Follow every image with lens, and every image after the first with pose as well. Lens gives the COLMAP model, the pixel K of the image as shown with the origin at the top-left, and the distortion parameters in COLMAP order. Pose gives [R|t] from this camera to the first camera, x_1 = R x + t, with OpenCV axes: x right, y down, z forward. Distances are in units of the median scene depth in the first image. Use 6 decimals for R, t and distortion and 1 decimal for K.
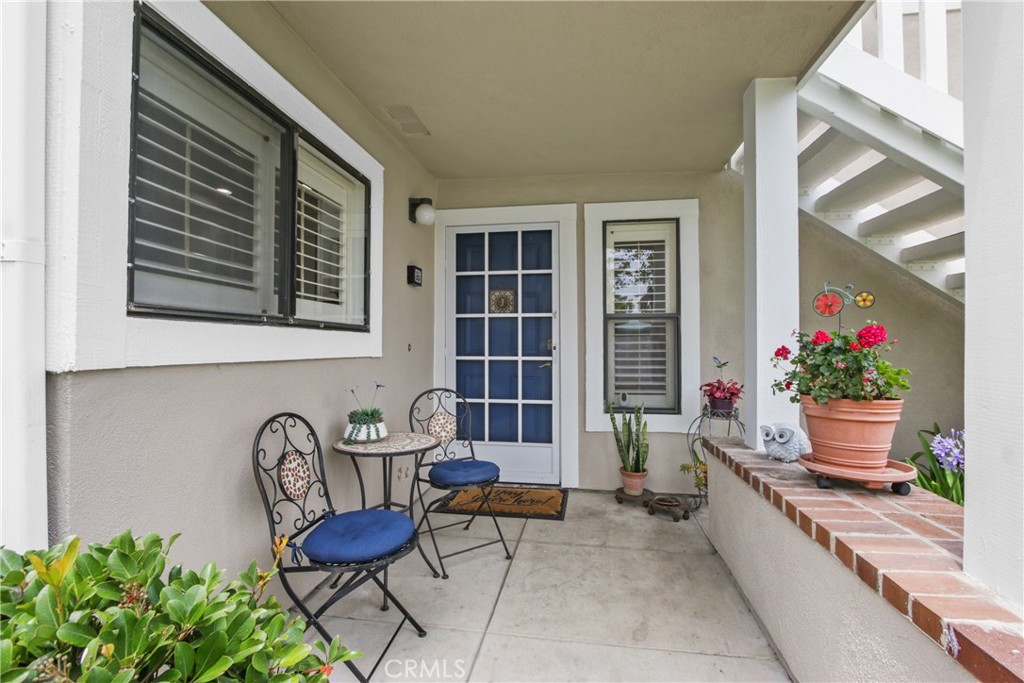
lens RADIAL K [[471.8, 0, 512.6], [0, 471.8, 340.6], [0, 0, 1]] dist [0.001709, 0.000036]
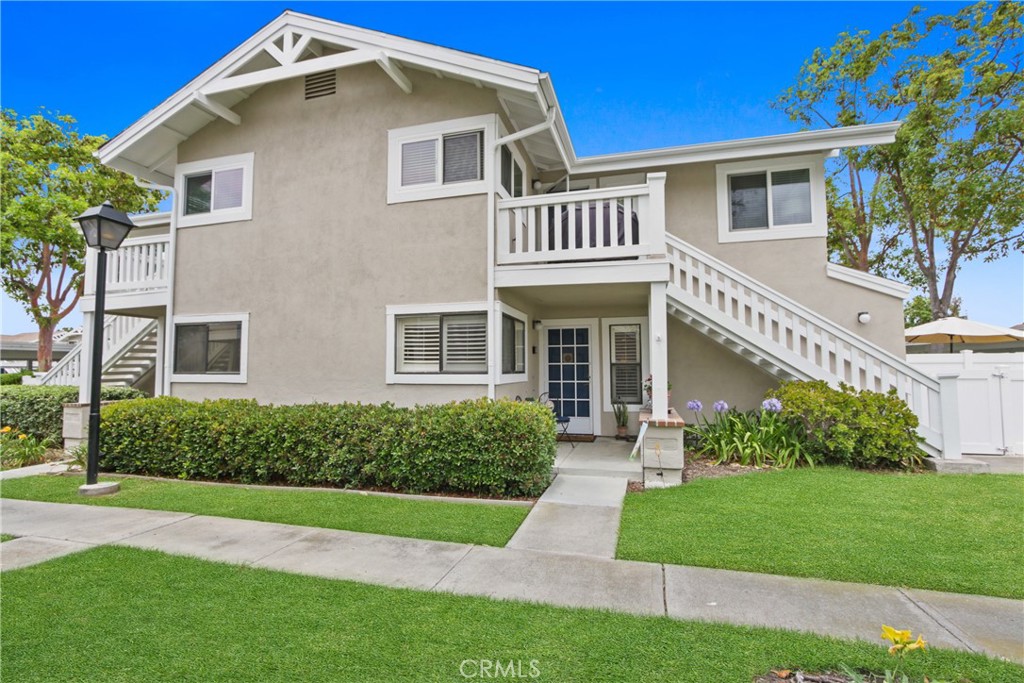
lens RADIAL K [[471.8, 0, 511.5], [0, 471.8, 340.6], [0, 0, 1]] dist [0.001709, 0.000036]
pose [[0.990600, -0.014650, -0.136002, 0.022073], [0.007839, 0.998694, -0.050483, -0.053509], [0.136564, 0.048942, 0.989421, -1.469521]]
